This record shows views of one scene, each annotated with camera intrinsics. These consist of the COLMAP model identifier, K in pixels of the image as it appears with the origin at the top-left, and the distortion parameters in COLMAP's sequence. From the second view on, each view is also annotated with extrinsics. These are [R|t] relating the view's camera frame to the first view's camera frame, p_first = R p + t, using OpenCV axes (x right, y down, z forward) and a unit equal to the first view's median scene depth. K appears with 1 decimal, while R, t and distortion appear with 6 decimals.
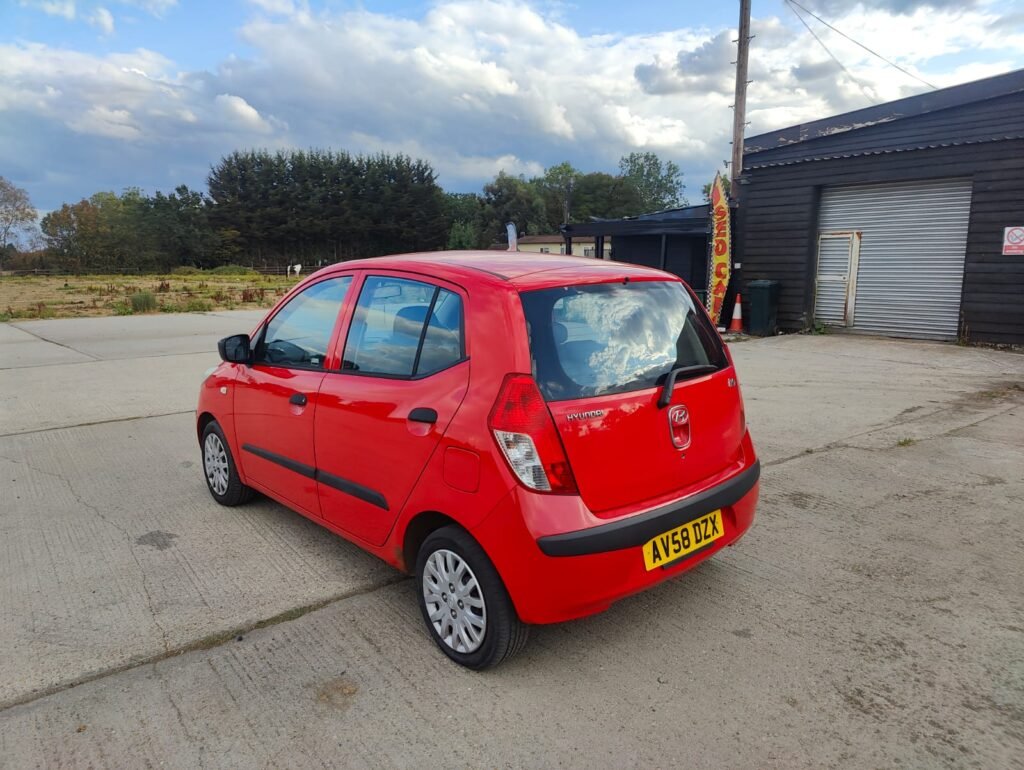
lens RADIAL K [[709.7, 0, 510.3], [0, 709.7, 383.2], [0, 0, 1]] dist [0.048389, -0.048254]
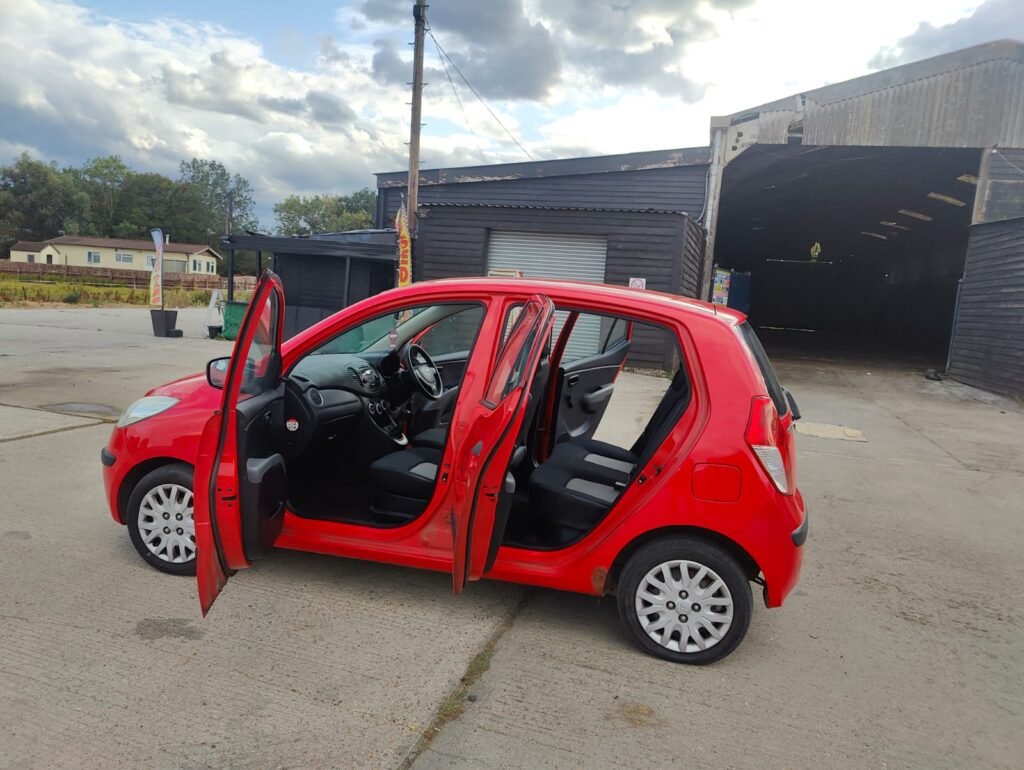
lens RADIAL K [[709.7, 0, 516.7], [0, 709.7, 388.5], [0, 0, 1]] dist [0.048389, -0.048254]
pose [[0.818983, -0.015736, 0.573602, -0.635755], [0.028300, 0.999515, -0.012986, -0.013873], [-0.573119, 0.026869, 0.819031, 0.171846]]
